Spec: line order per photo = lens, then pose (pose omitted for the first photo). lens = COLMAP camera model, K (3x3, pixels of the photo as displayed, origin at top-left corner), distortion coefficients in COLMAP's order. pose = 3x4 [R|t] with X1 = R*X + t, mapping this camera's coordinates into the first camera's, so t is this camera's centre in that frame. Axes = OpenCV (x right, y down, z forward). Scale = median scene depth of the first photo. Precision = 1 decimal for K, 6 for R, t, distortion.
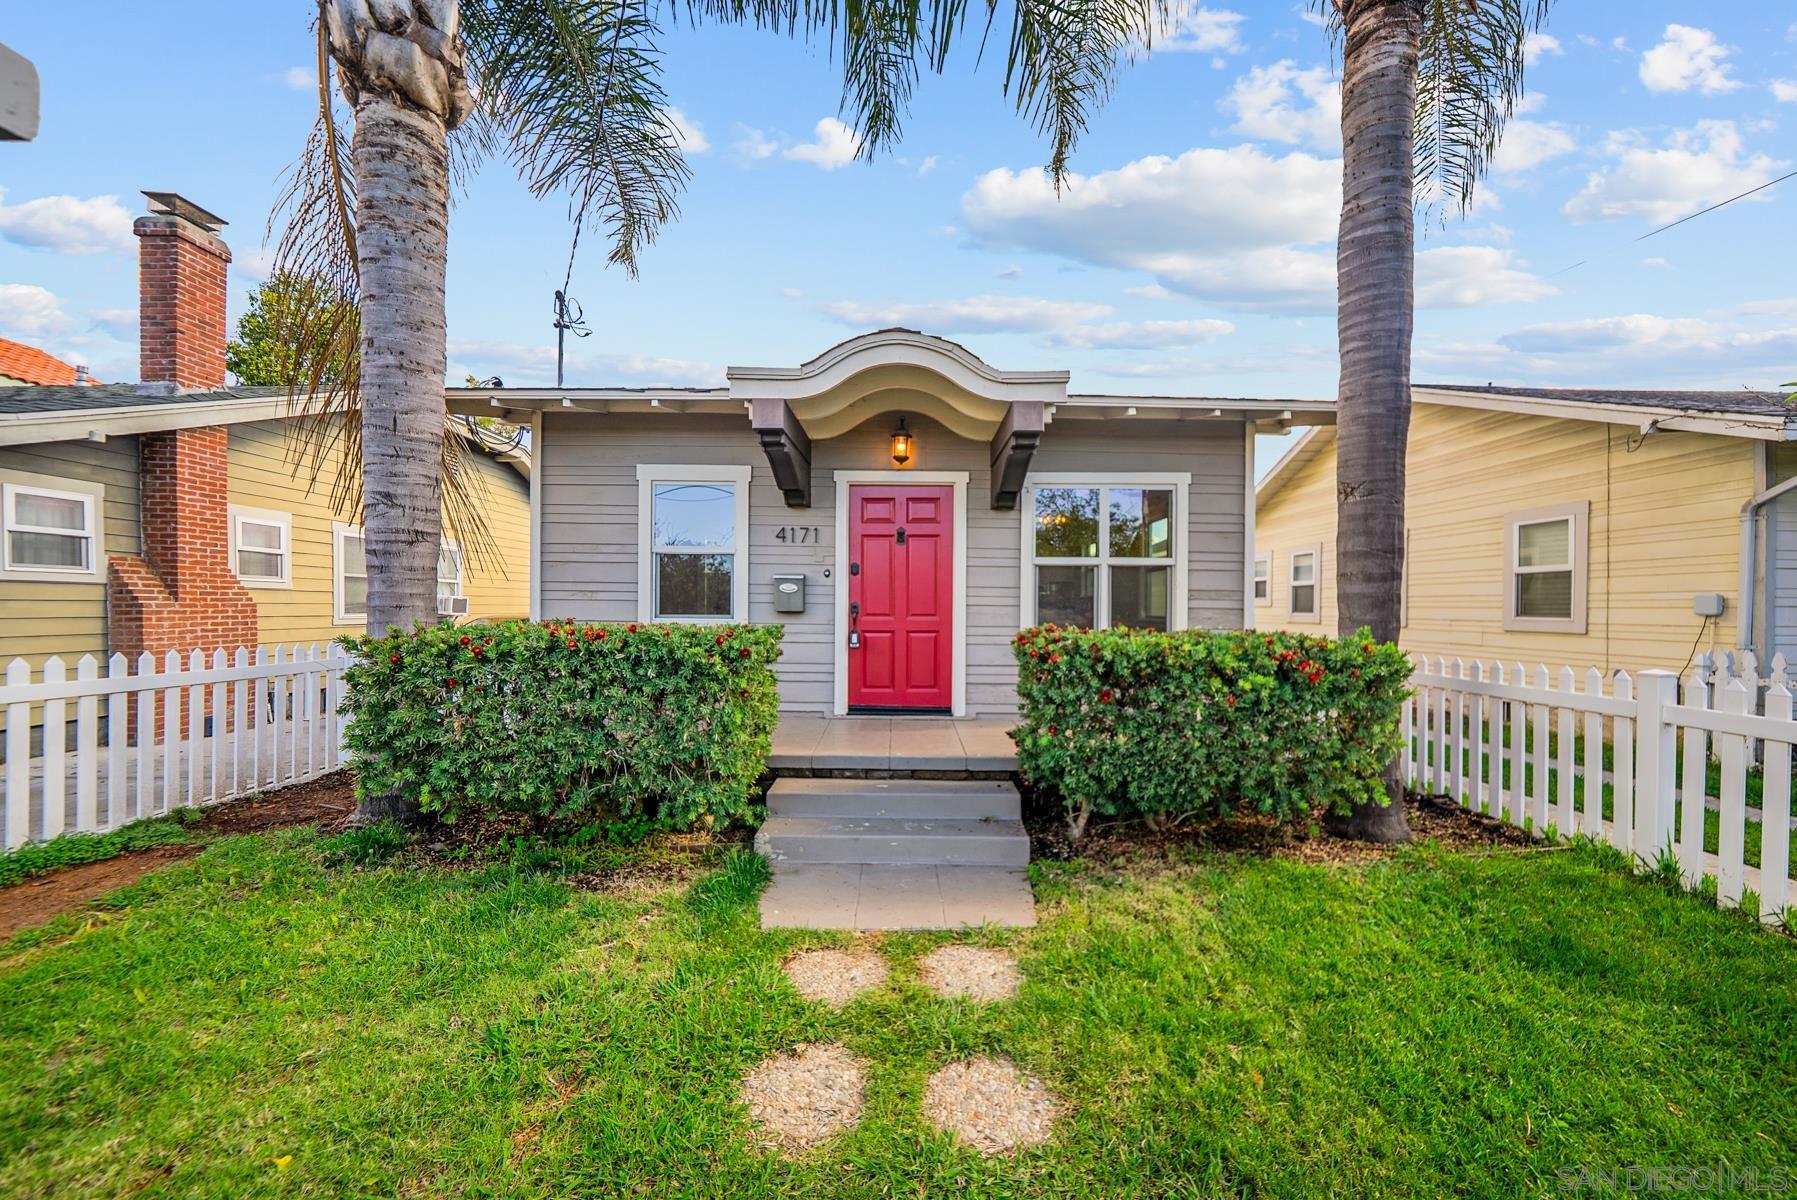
lens RADIAL K [[620.7, 0, 899.8], [0, 620.7, 614.1], [0, 0, 1]] dist [-0.016833, 0.000052]
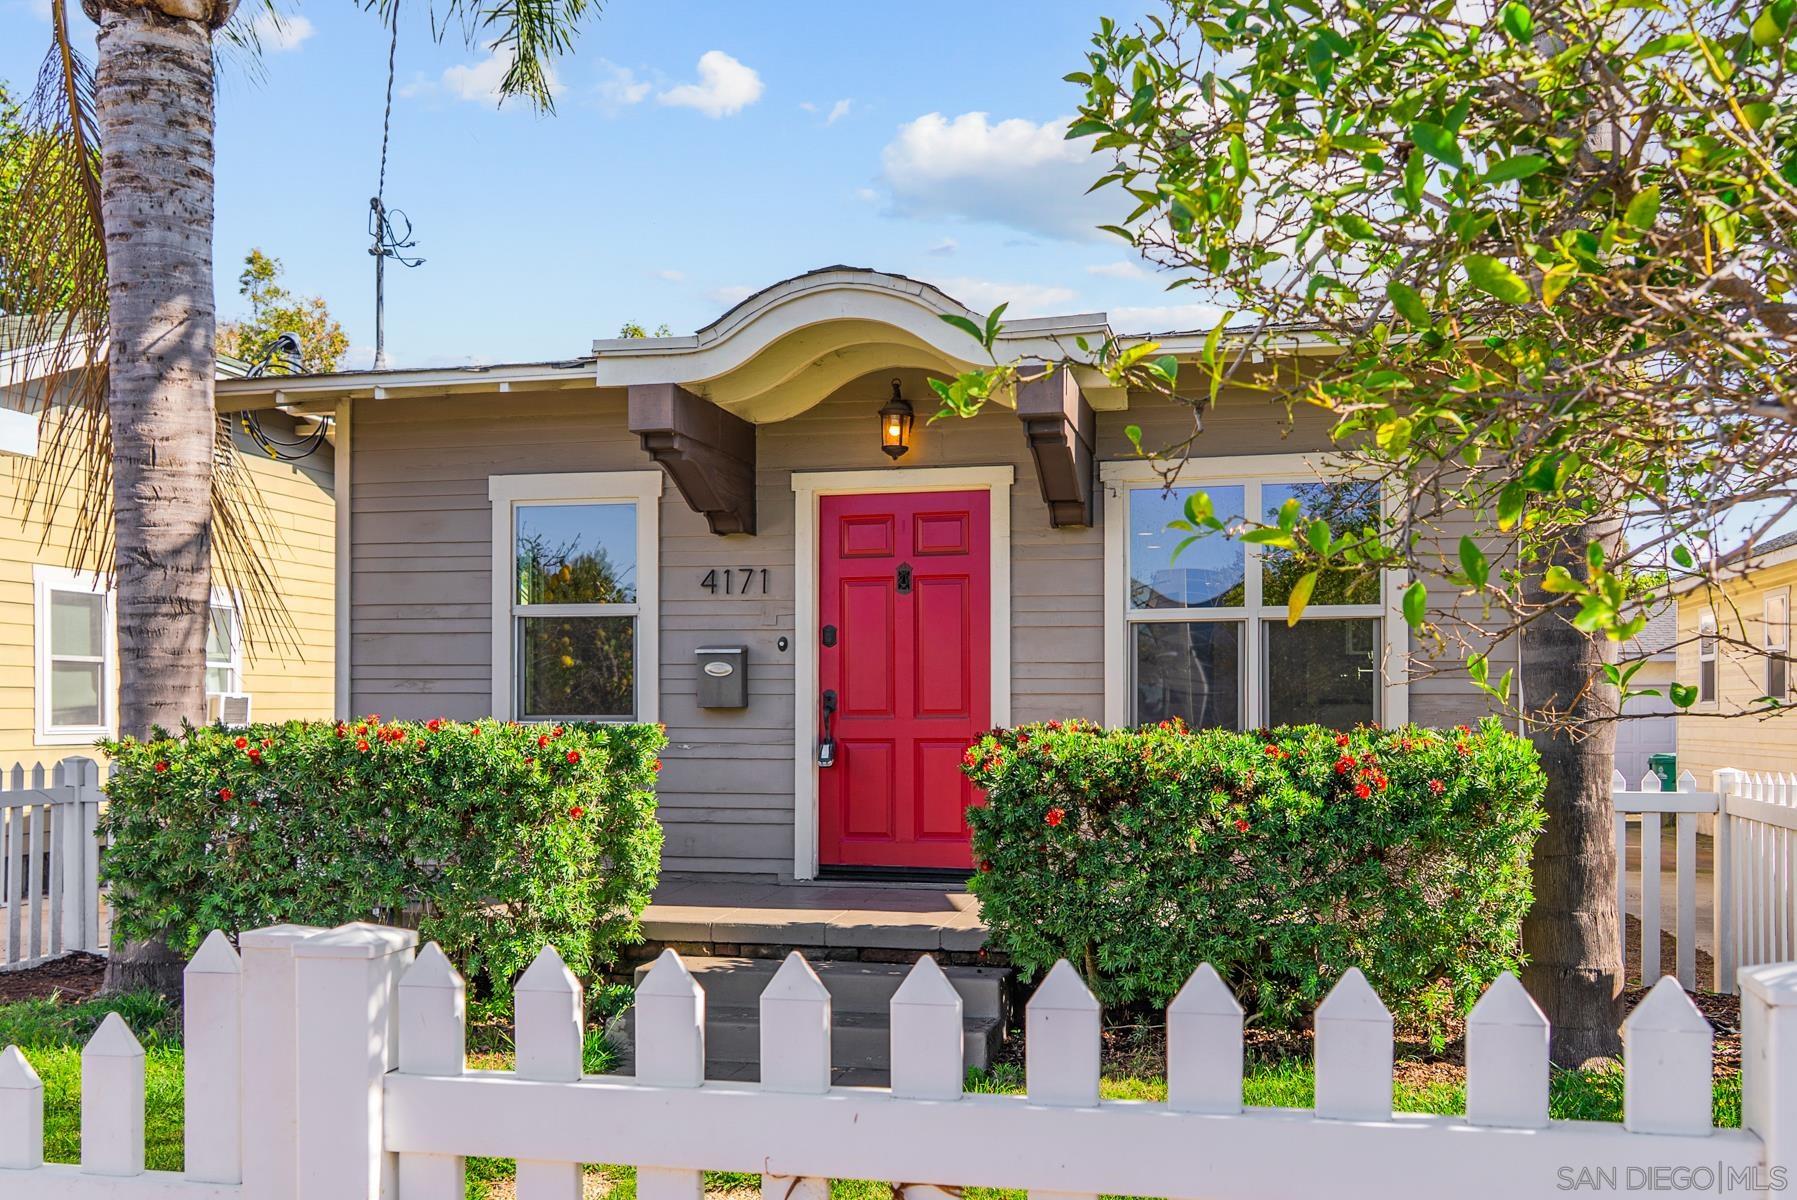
lens RADIAL K [[1568.6, 0, 919.6], [0, 1568.6, 705.6], [0, 0, 1]] dist [0.010390, 0.009167]
pose [[0.977513, -0.011593, -0.210557, 0.448639], [0.008169, 0.999820, -0.017124, 0.028478], [0.210717, 0.015019, 0.977432, -0.619645]]
